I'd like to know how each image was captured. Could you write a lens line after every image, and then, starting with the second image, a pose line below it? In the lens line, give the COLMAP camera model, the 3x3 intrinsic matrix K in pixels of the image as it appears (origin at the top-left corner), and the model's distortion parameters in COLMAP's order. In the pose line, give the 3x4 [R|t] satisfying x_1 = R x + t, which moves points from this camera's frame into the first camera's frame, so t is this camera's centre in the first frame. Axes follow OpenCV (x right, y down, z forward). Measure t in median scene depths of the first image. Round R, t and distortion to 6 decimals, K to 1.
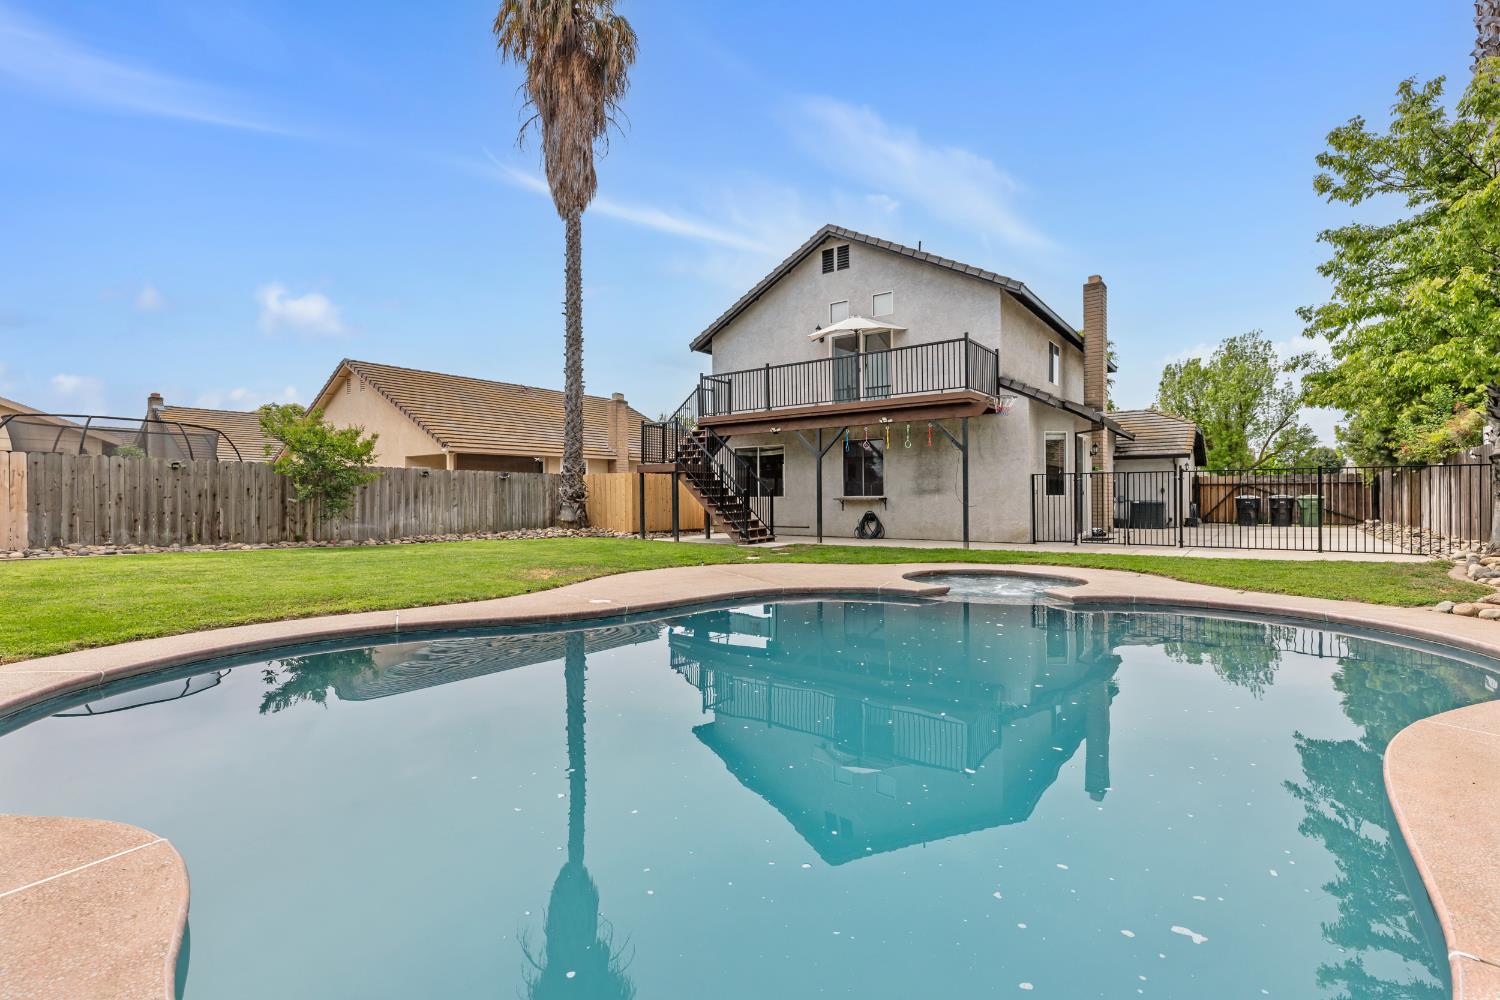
lens RADIAL K [[676.3, 0, 748.0], [0, 676.3, 489.8], [0, 0, 1]] dist [-0.000163, -0.000002]
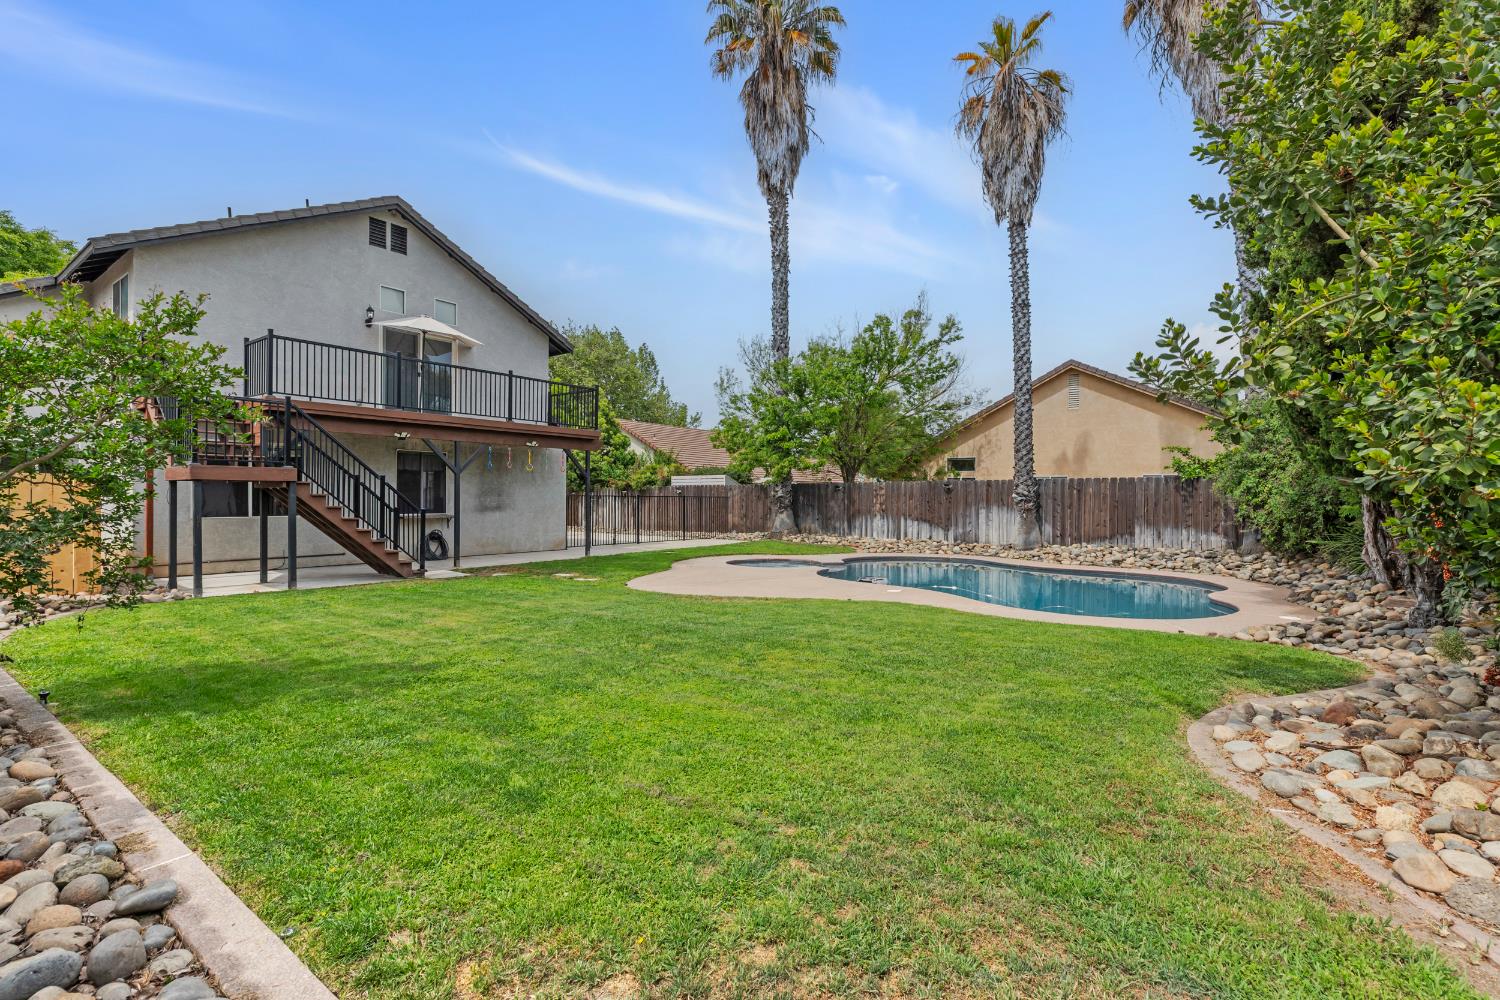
lens RADIAL K [[676.3, 0, 748.0], [0, 676.3, 489.8], [0, 0, 1]] dist [-0.000163, -0.000002]
pose [[-0.004536, 0.023525, 0.999713, -0.763650], [-0.005250, 0.999709, -0.023549, -0.004077], [-0.999976, -0.005355, -0.004411, 0.586866]]
